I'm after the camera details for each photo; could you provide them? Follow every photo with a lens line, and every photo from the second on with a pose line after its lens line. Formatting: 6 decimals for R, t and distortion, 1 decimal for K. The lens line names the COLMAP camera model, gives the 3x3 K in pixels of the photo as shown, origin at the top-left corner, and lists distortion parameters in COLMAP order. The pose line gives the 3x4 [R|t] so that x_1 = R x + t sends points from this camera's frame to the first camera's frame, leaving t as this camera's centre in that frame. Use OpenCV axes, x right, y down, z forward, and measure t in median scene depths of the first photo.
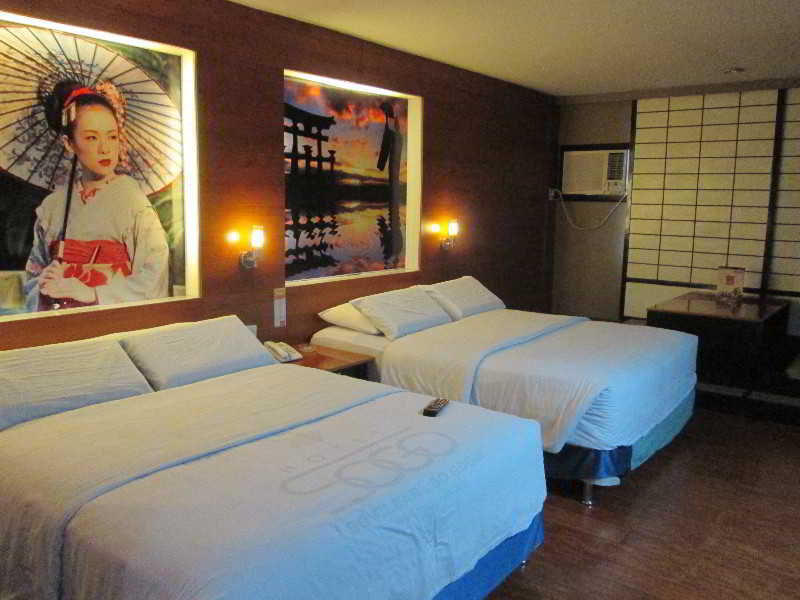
lens RADIAL K [[664.8, 0, 400.0], [0, 664.8, 300.0], [0, 0, 1]] dist [-0.042266, 0.017049]
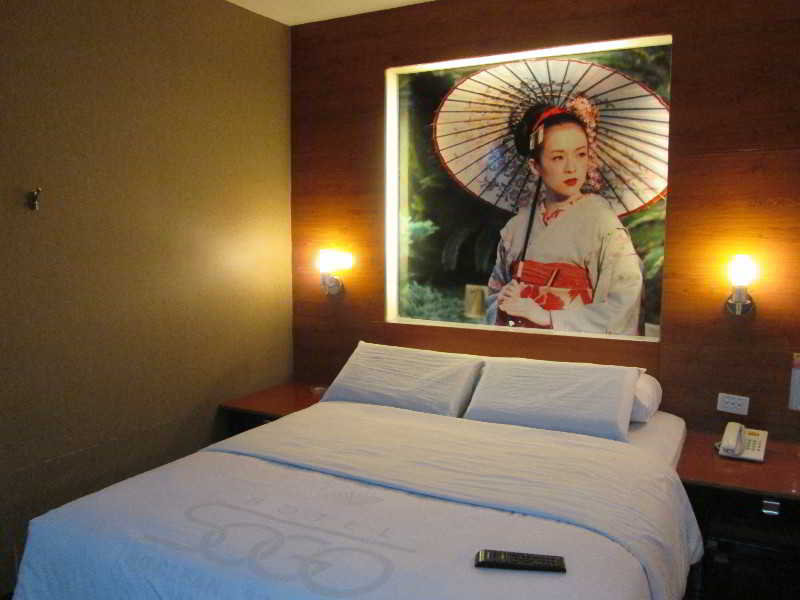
lens RADIAL K [[664.8, 0, 400.0], [0, 664.8, 300.0], [0, 0, 1]] dist [-0.042266, 0.017049]
pose [[0.184312, 0.093456, -0.978415, 0.451323], [-0.140614, 0.987736, 0.067858, -0.070014], [0.972757, 0.125071, 0.195193, 0.586719]]
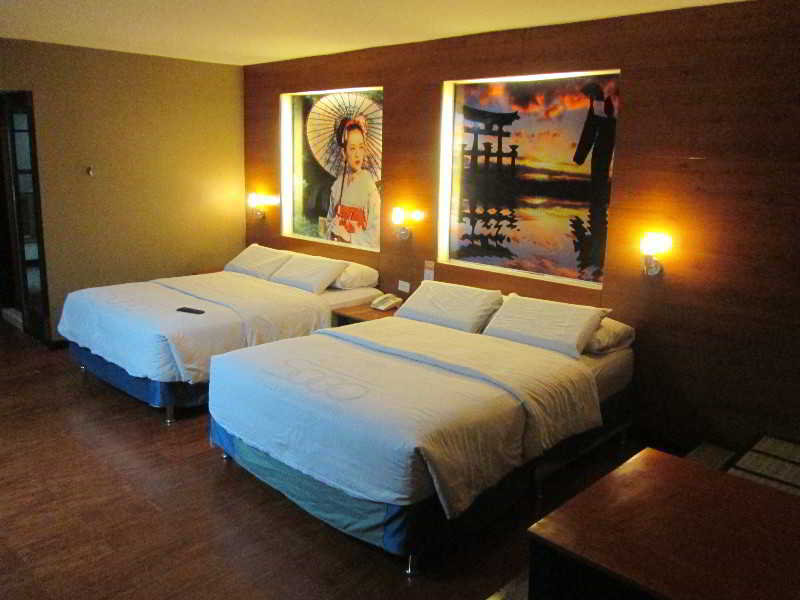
lens RADIAL K [[664.8, 0, 400.0], [0, 664.8, 300.0], [0, 0, 1]] dist [-0.042266, 0.017049]
pose [[-0.098823, 0.197921, -0.975224, 1.285190], [-0.173134, 0.961654, 0.212711, -0.247912], [0.979928, 0.189865, -0.060766, 1.264339]]
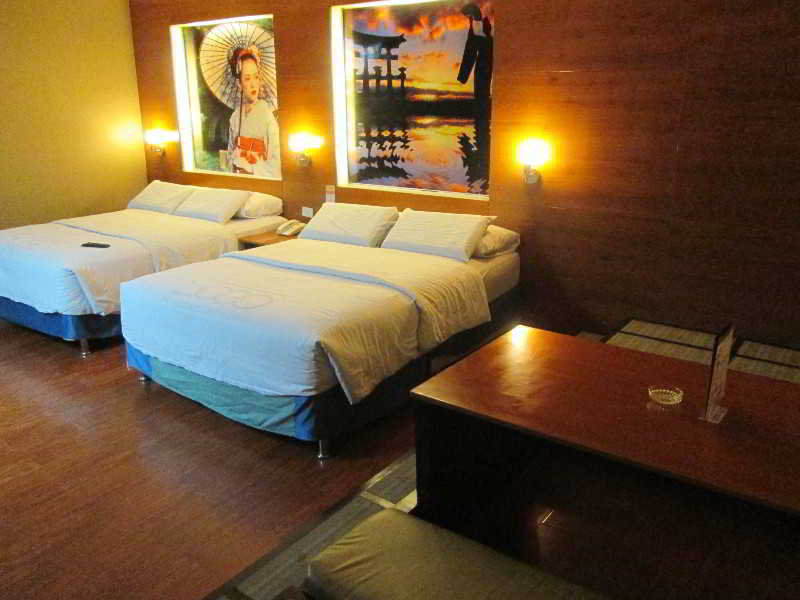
lens RADIAL K [[664.8, 0, 400.0], [0, 664.8, 300.0], [0, 0, 1]] dist [-0.042266, 0.017049]
pose [[0.033453, 0.286358, -0.957539, 1.371975], [-0.138993, 0.950098, 0.279276, -0.226870], [0.989728, 0.123748, 0.071585, 1.306449]]
